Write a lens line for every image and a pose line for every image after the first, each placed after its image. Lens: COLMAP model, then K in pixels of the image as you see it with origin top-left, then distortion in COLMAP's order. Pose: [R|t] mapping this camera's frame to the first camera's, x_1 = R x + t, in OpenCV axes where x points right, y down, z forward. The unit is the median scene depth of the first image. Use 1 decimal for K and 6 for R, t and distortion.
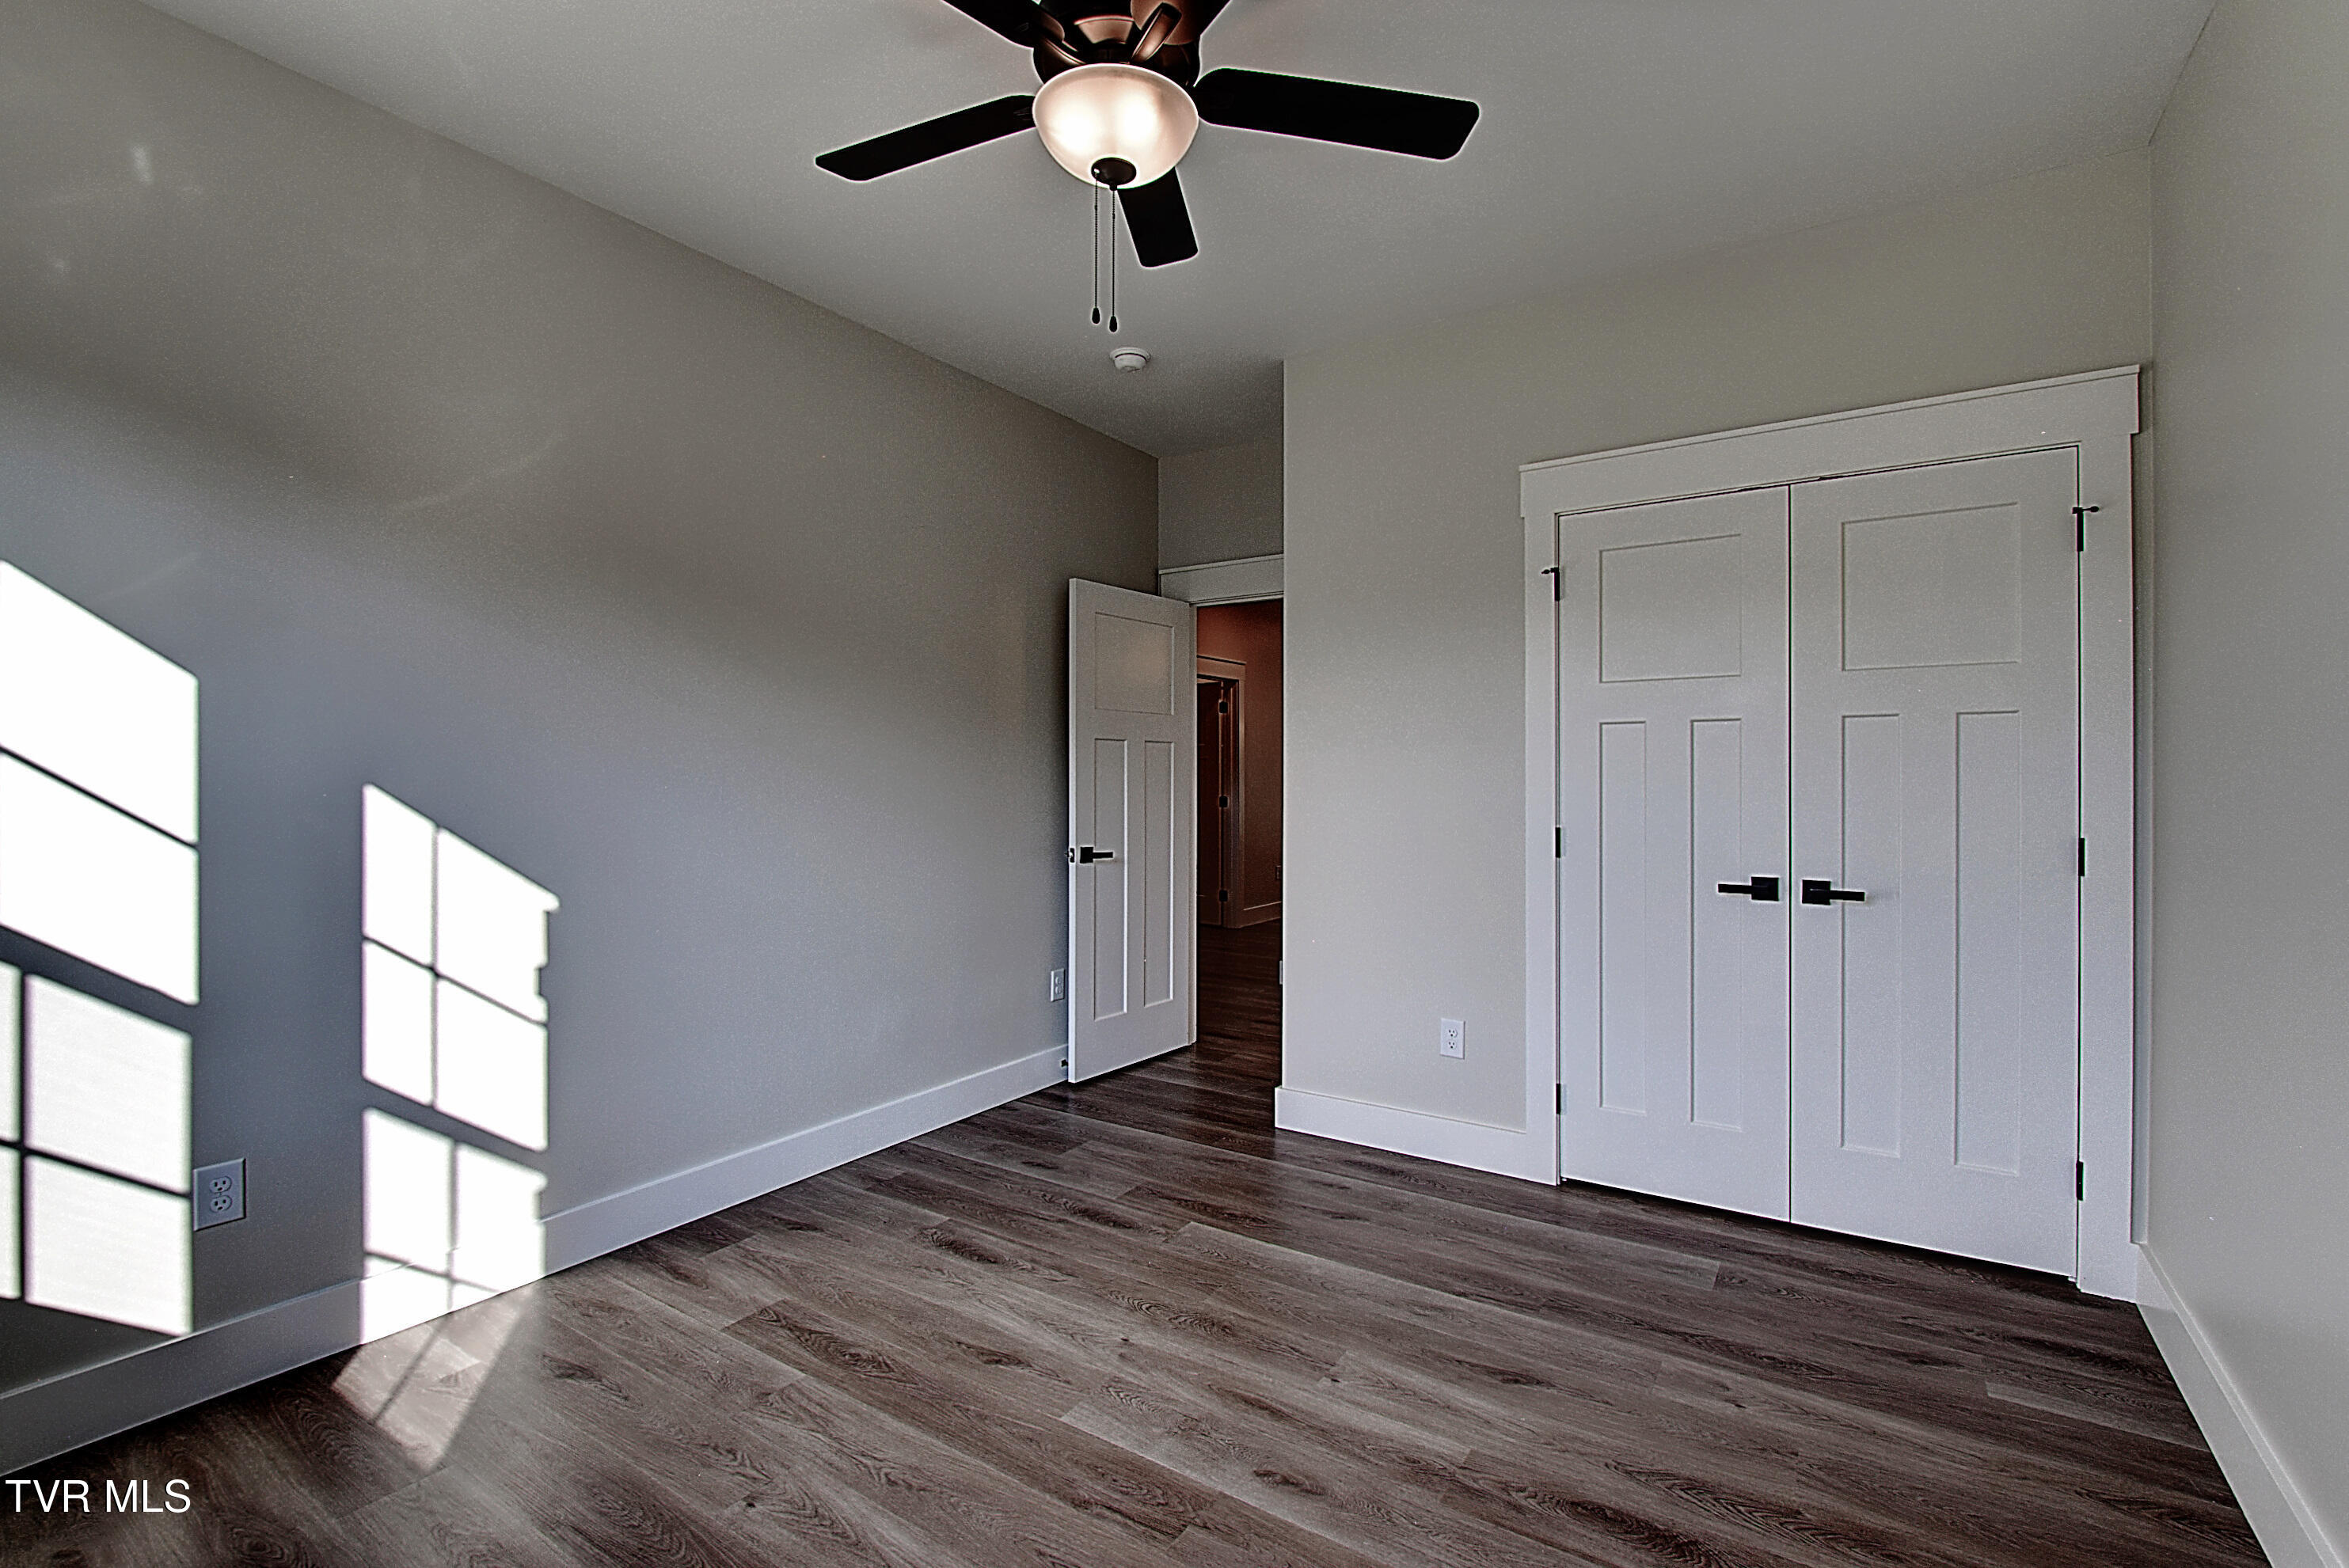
lens RADIAL K [[1043.0, 0, 1173.4], [0, 1043.0, 782.2], [0, 0, 1]] dist [-0.001459, -0.004209]
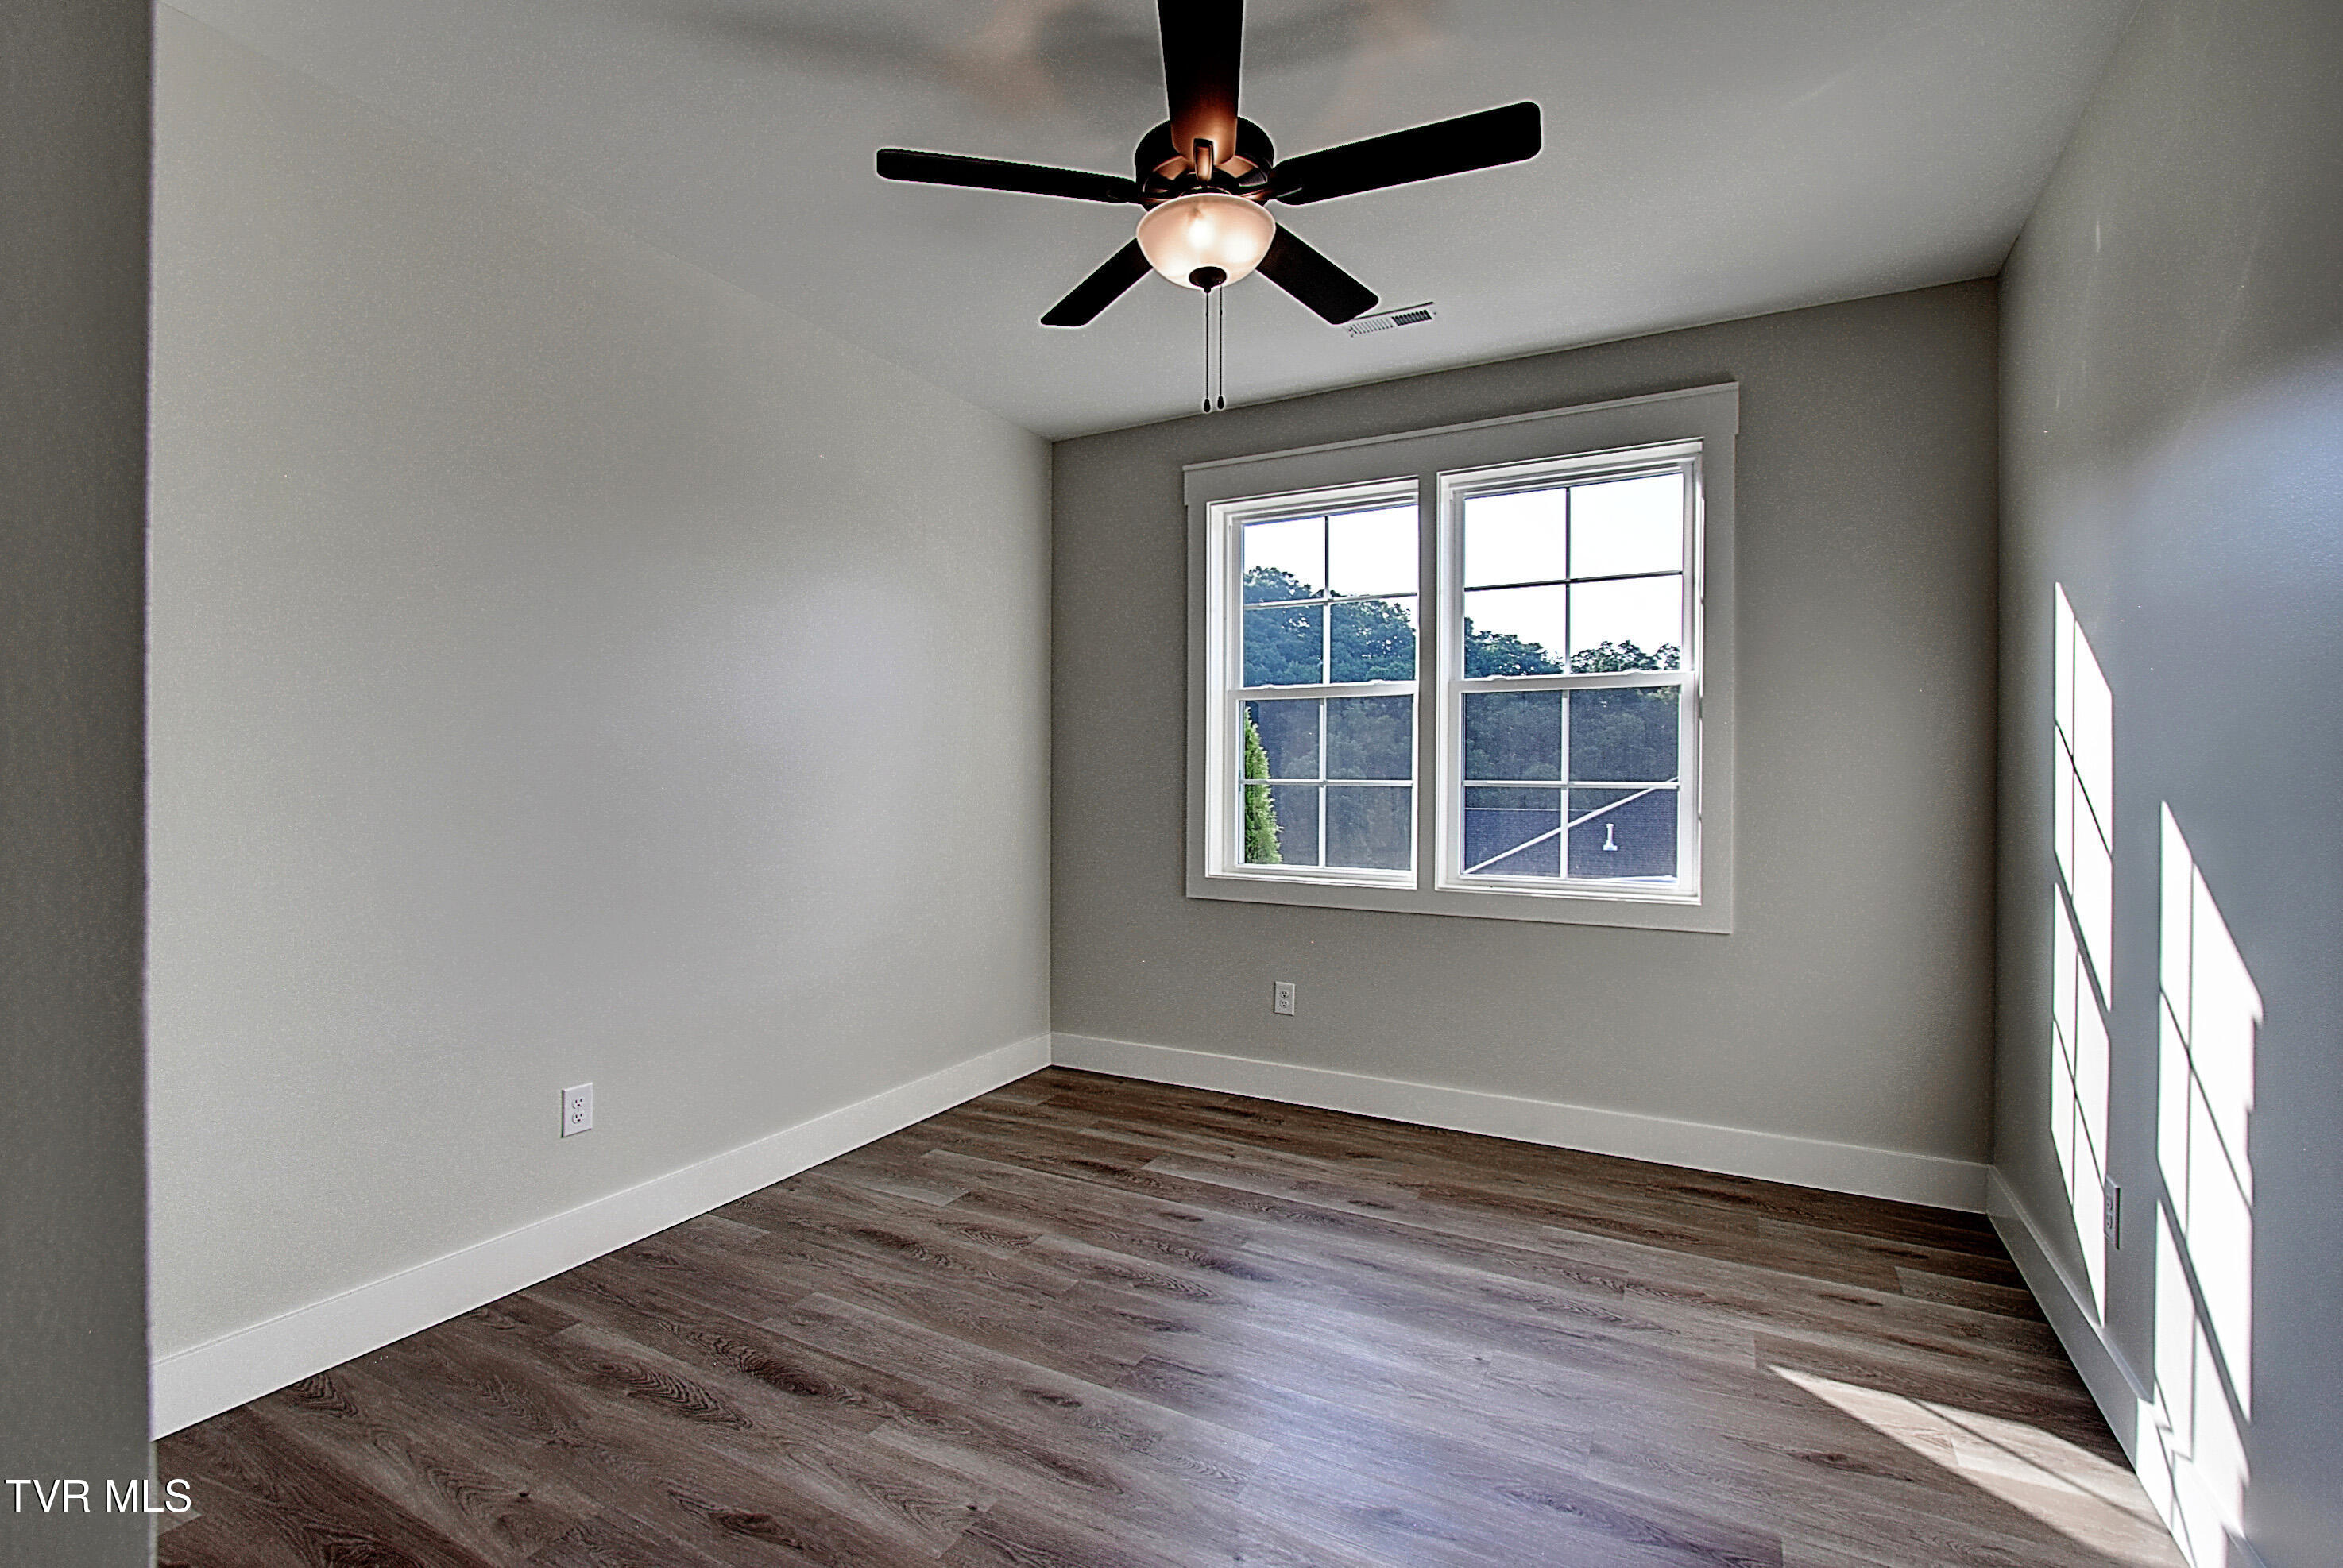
lens RADIAL K [[1023.9, 0, 1175.5], [0, 1023.9, 780.2], [0, 0, 1]] dist [-0.005267, -0.000997]
pose [[-0.994830, -0.007154, -0.101307, 0.070091], [-0.006642, 0.999963, -0.005398, -0.005691], [0.101342, -0.004697, -0.994841, 1.608156]]
